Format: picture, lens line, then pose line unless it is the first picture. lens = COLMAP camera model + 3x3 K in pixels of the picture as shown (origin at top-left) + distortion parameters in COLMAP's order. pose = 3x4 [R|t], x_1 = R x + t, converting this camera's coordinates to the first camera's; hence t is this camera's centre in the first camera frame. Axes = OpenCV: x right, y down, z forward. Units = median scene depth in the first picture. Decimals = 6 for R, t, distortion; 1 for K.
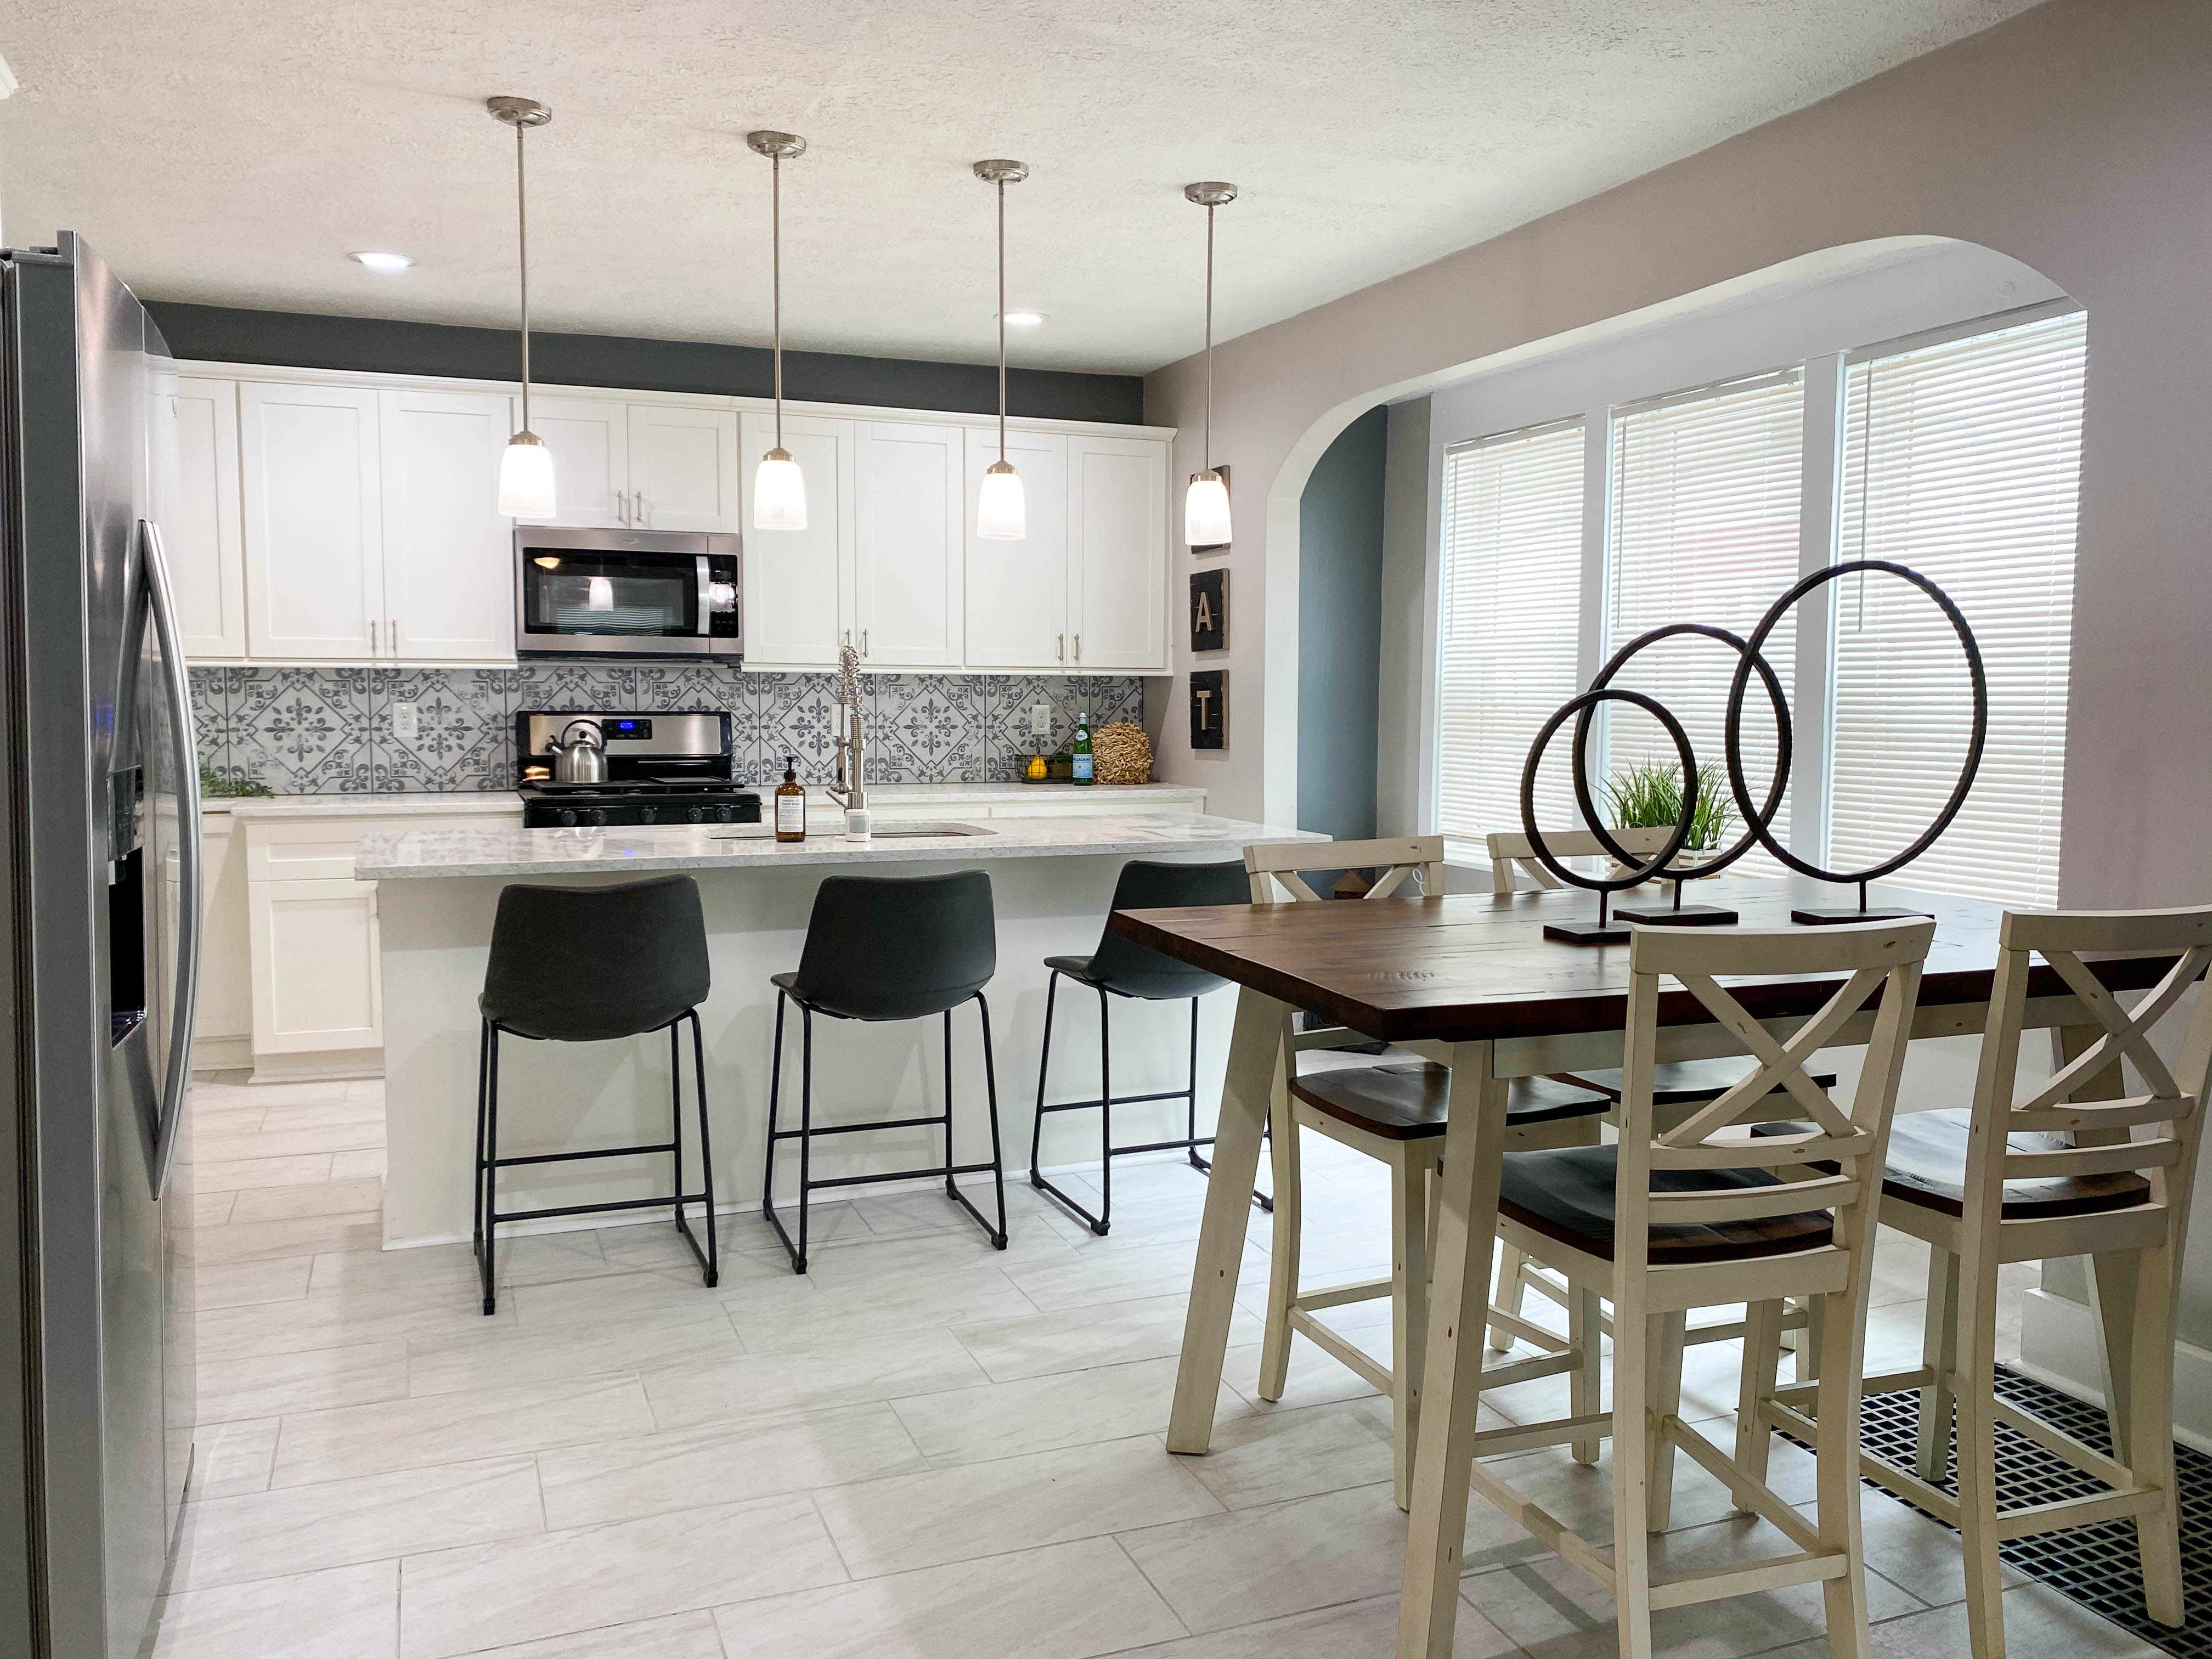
lens RADIAL K [[1717.9, 0, 1121.7], [0, 1717.9, 825.7], [0, 0, 1]] dist [0.008266, -0.010462]
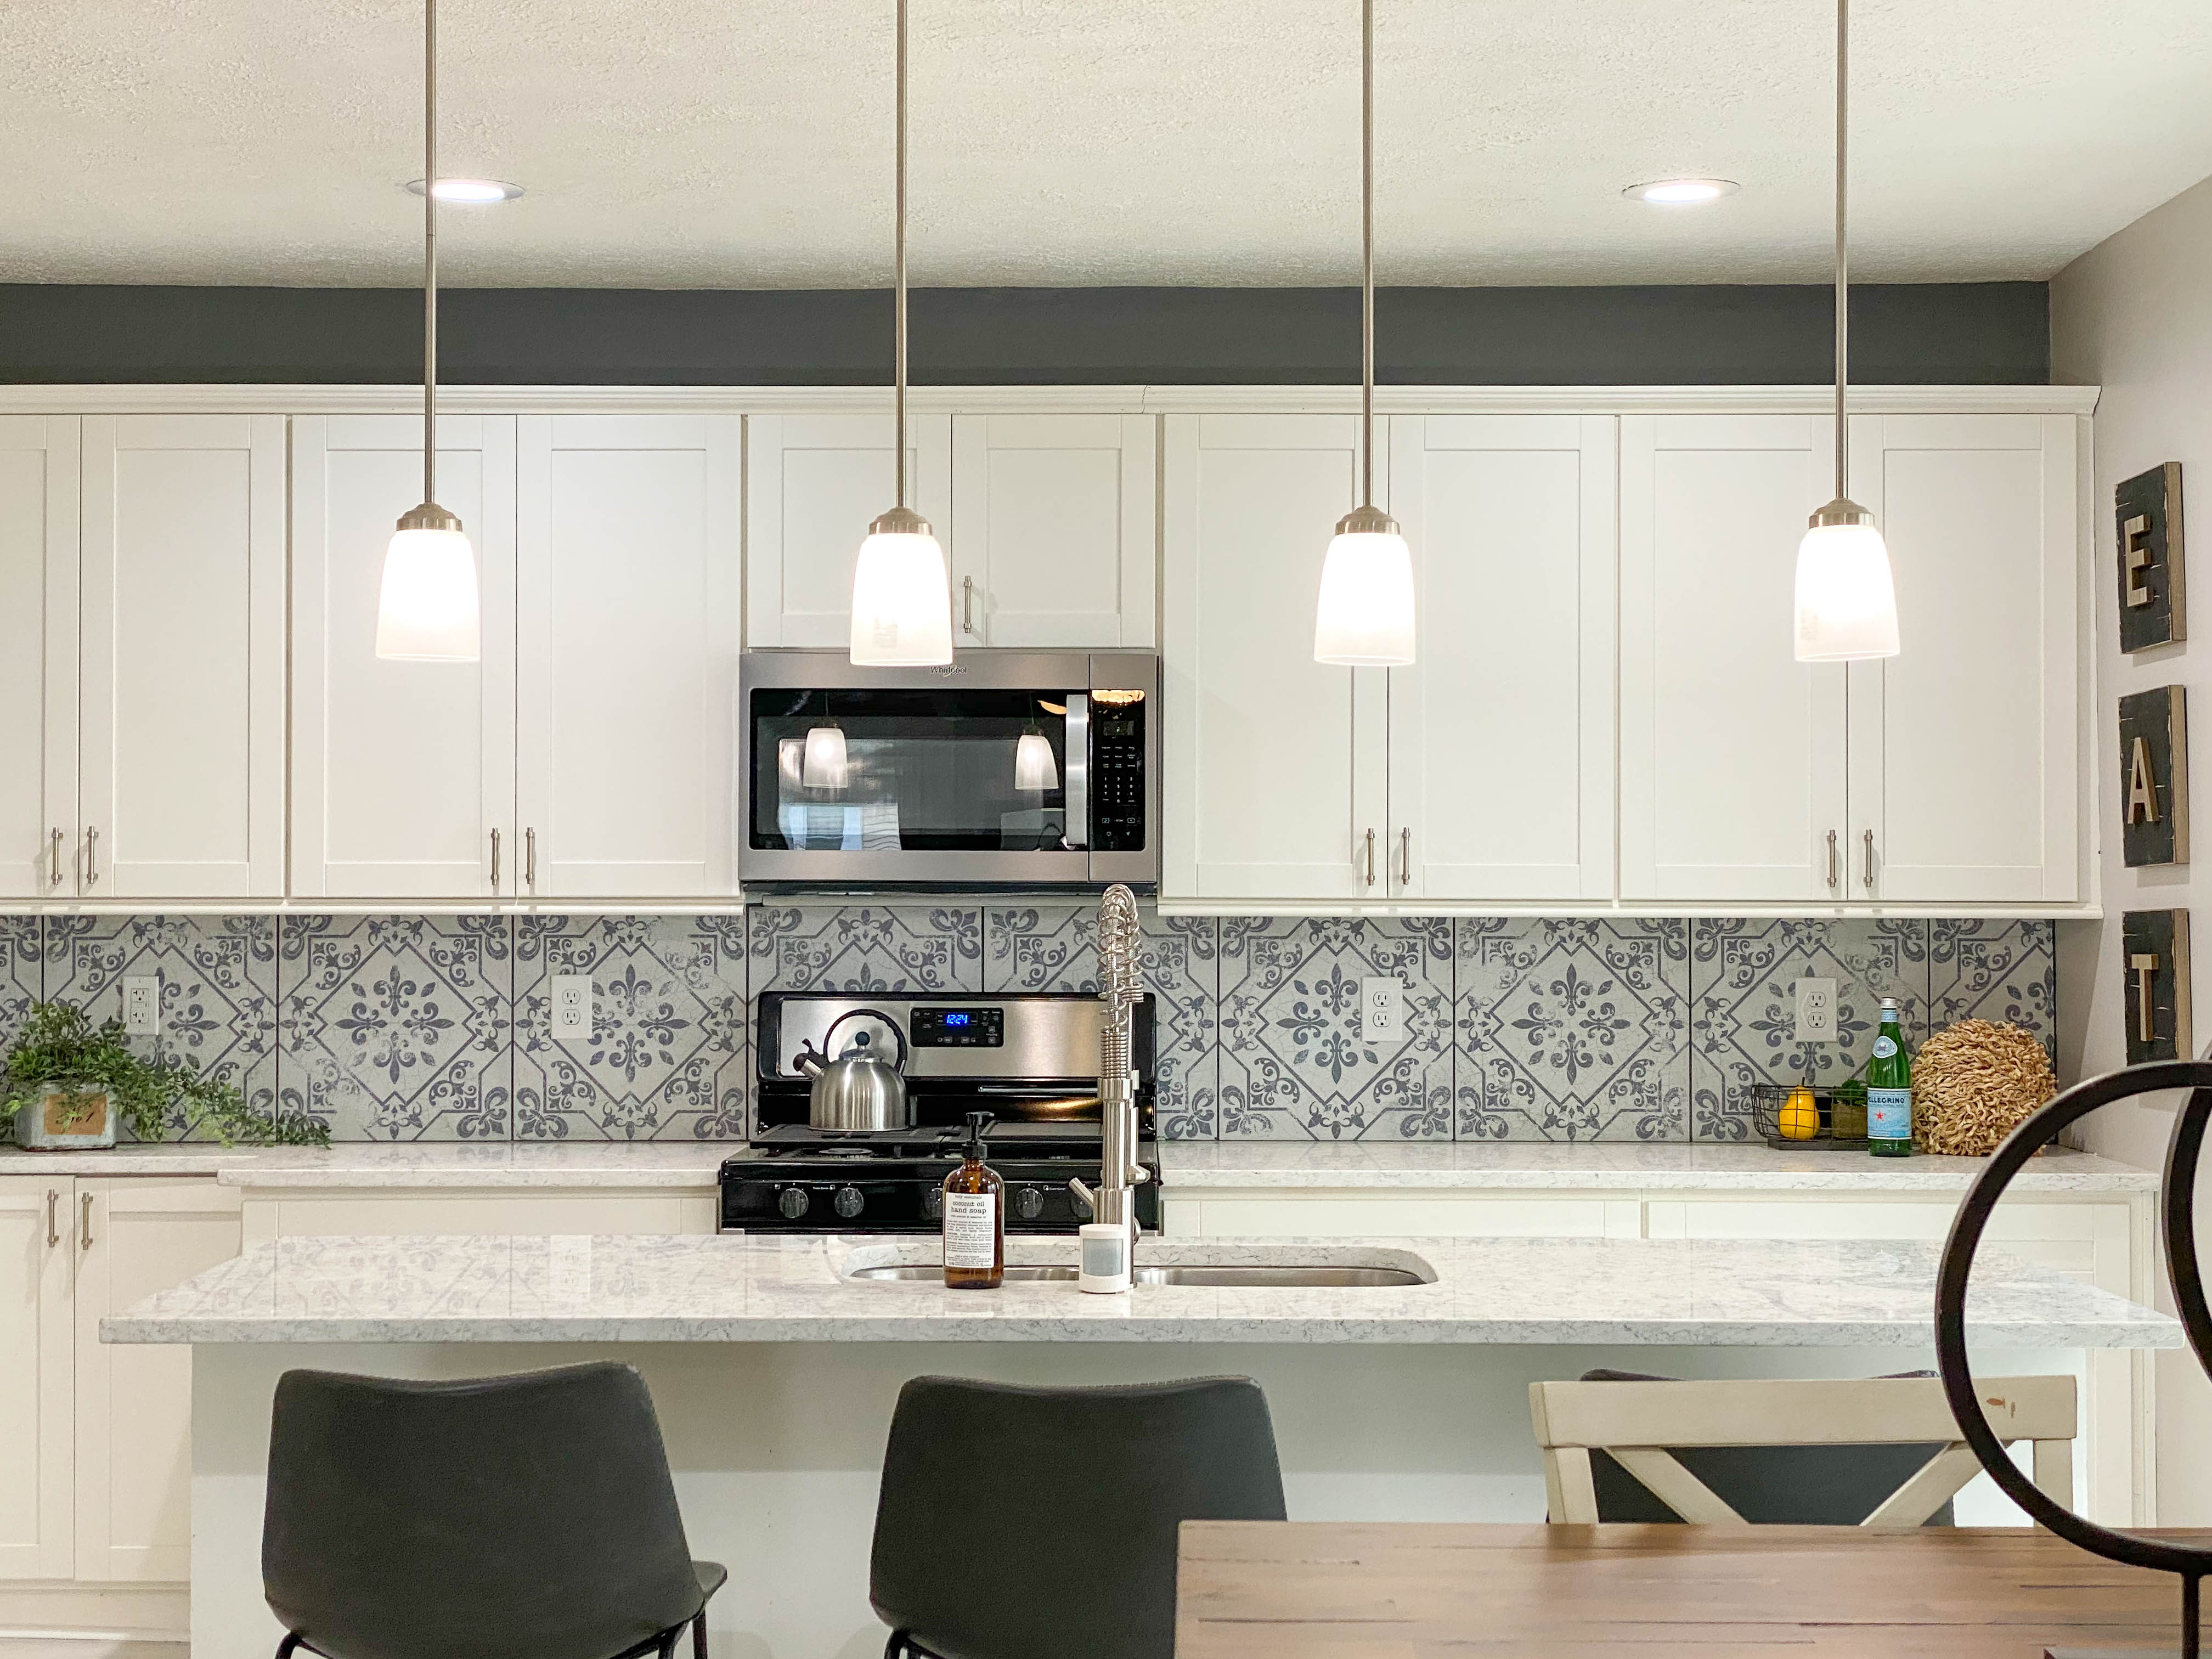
lens RADIAL K [[3252.6, 0, 1112.8], [0, 3252.6, 832.0], [0, 0, 1]] dist [0.096824, 0.000000]
pose [[0.922592, -0.012623, -0.385571, 0.136331], [-0.026914, 0.994923, -0.096971, -0.020648], [0.384838, 0.099842, 0.917568, 0.111599]]
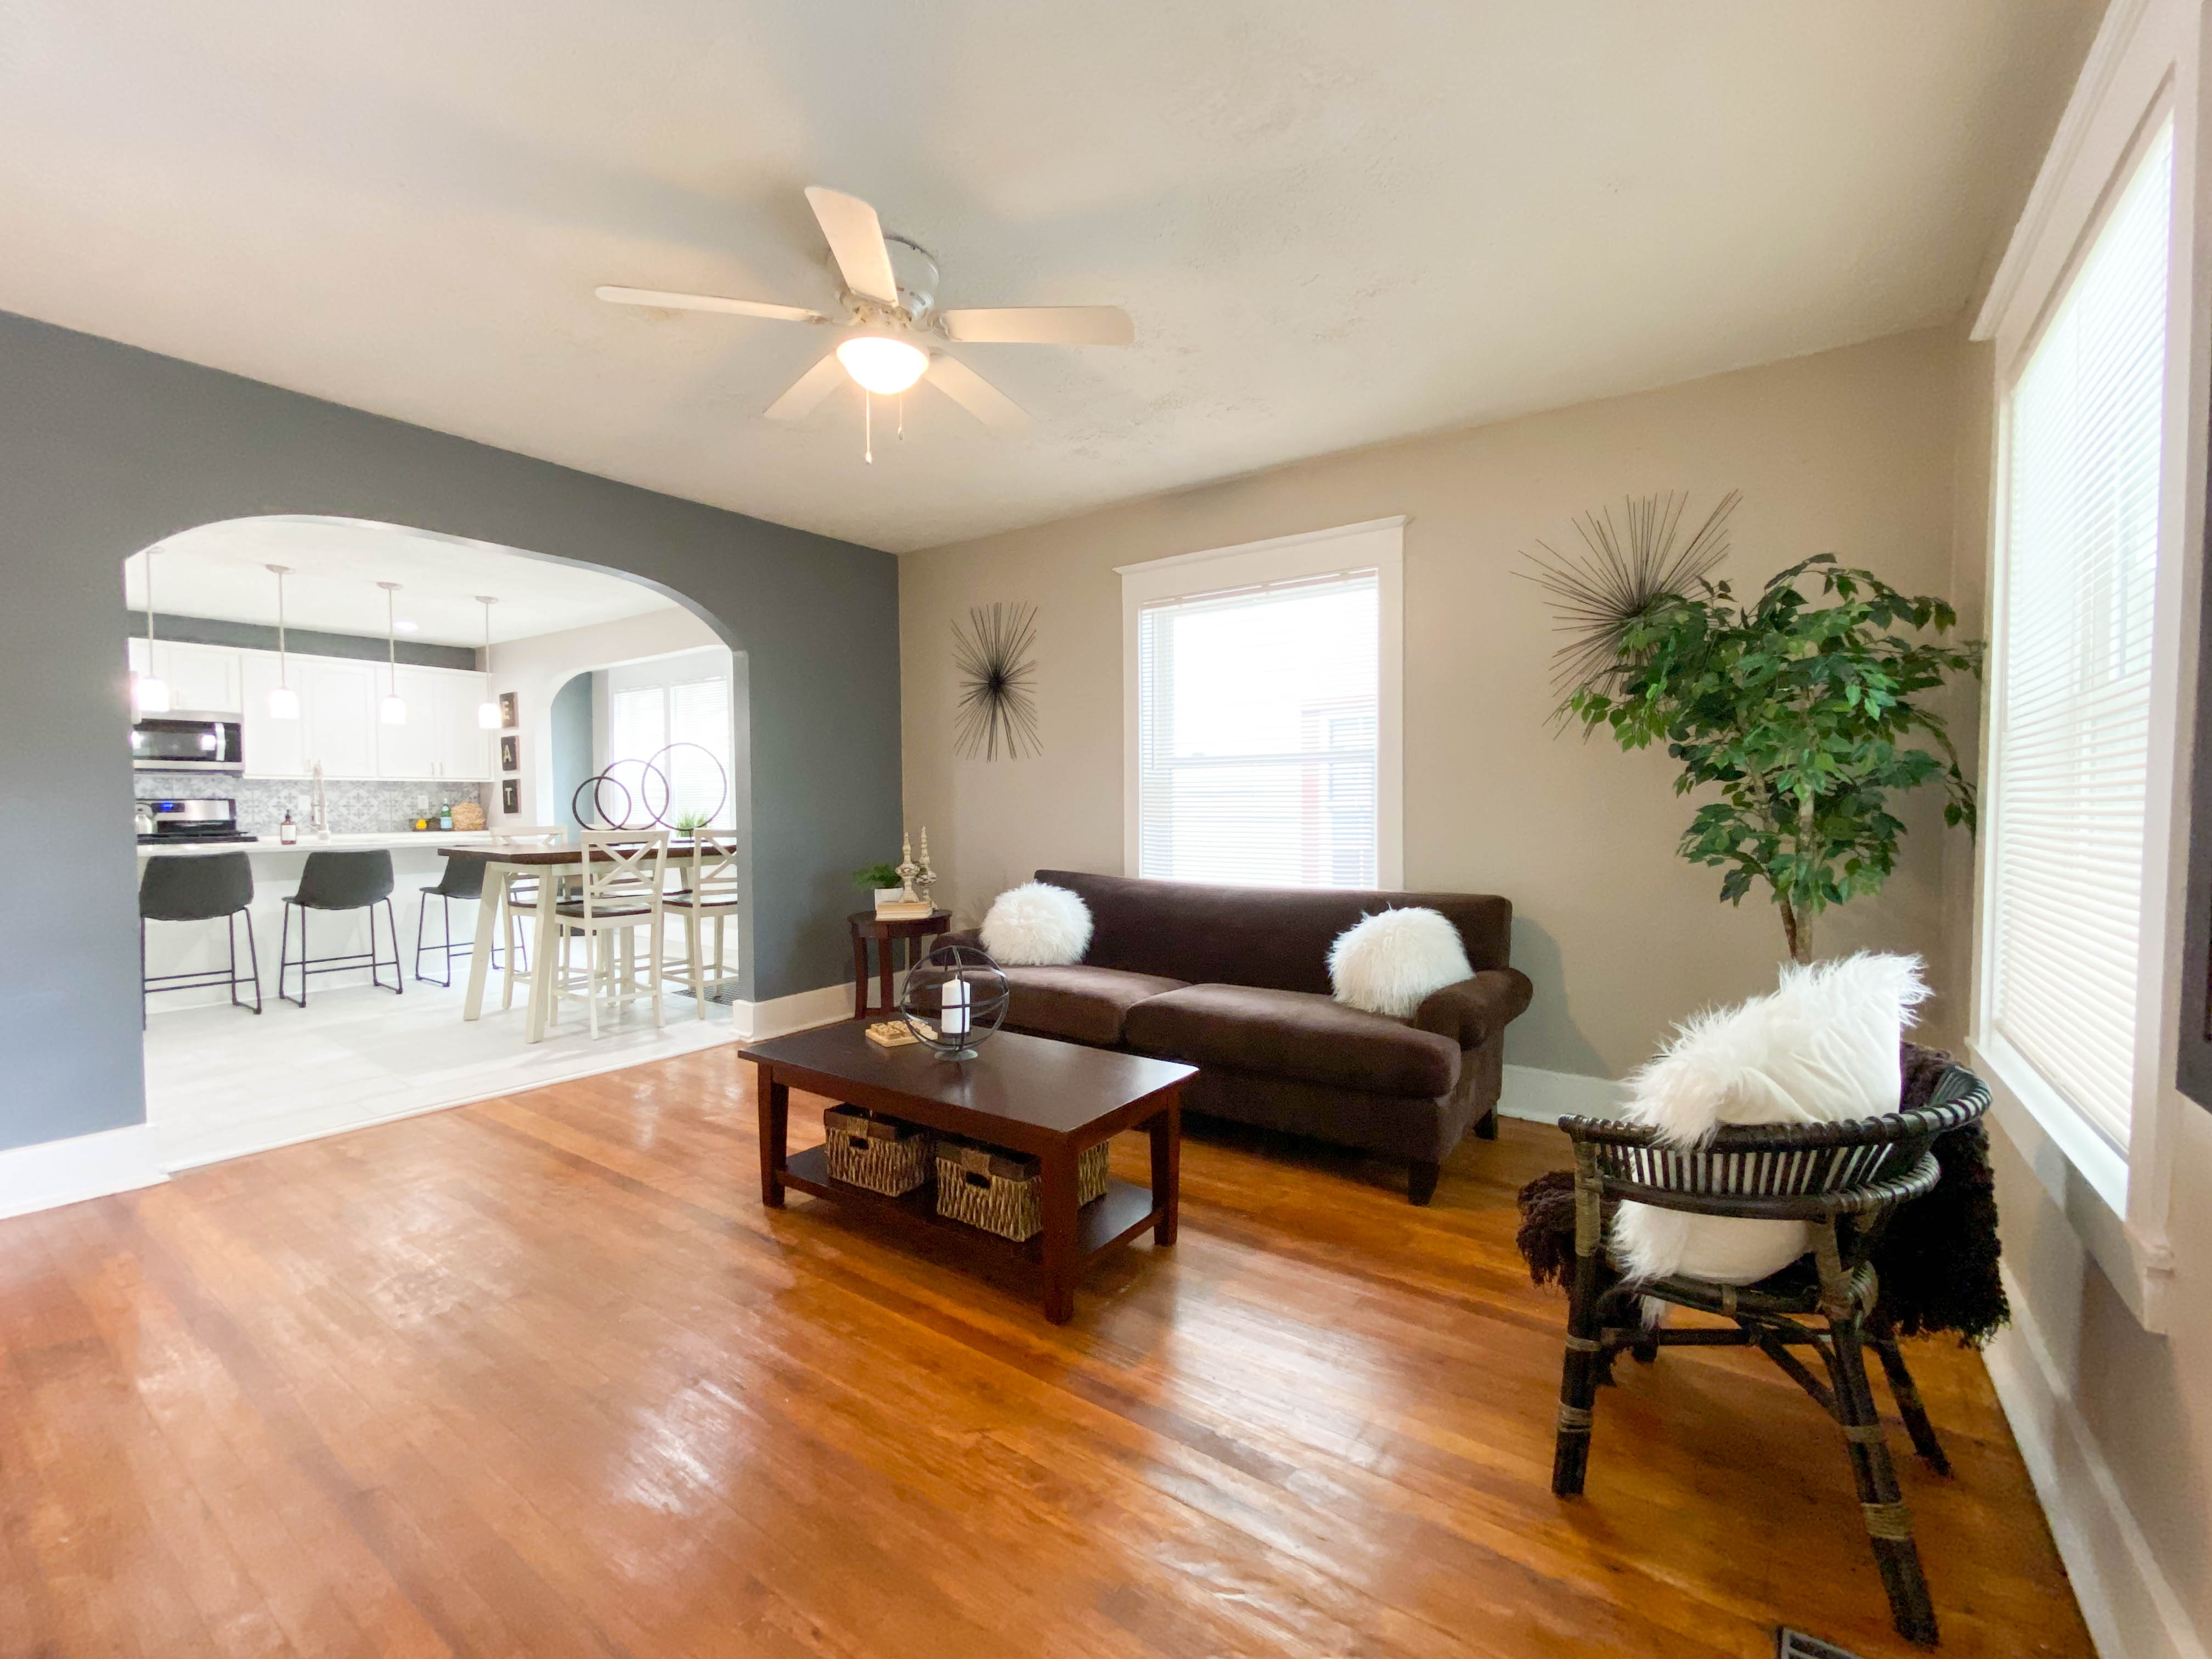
lens RADIAL K [[942.1, 0, 1115.1], [0, 942.1, 837.3], [0, 0, 1]] dist [-0.009299, -0.000574]
pose [[0.840848, -0.030054, 0.540436, 0.052197], [0.051165, 0.998400, -0.024084, 0.061619], [-0.538847, 0.047902, 0.841040, -0.509919]]
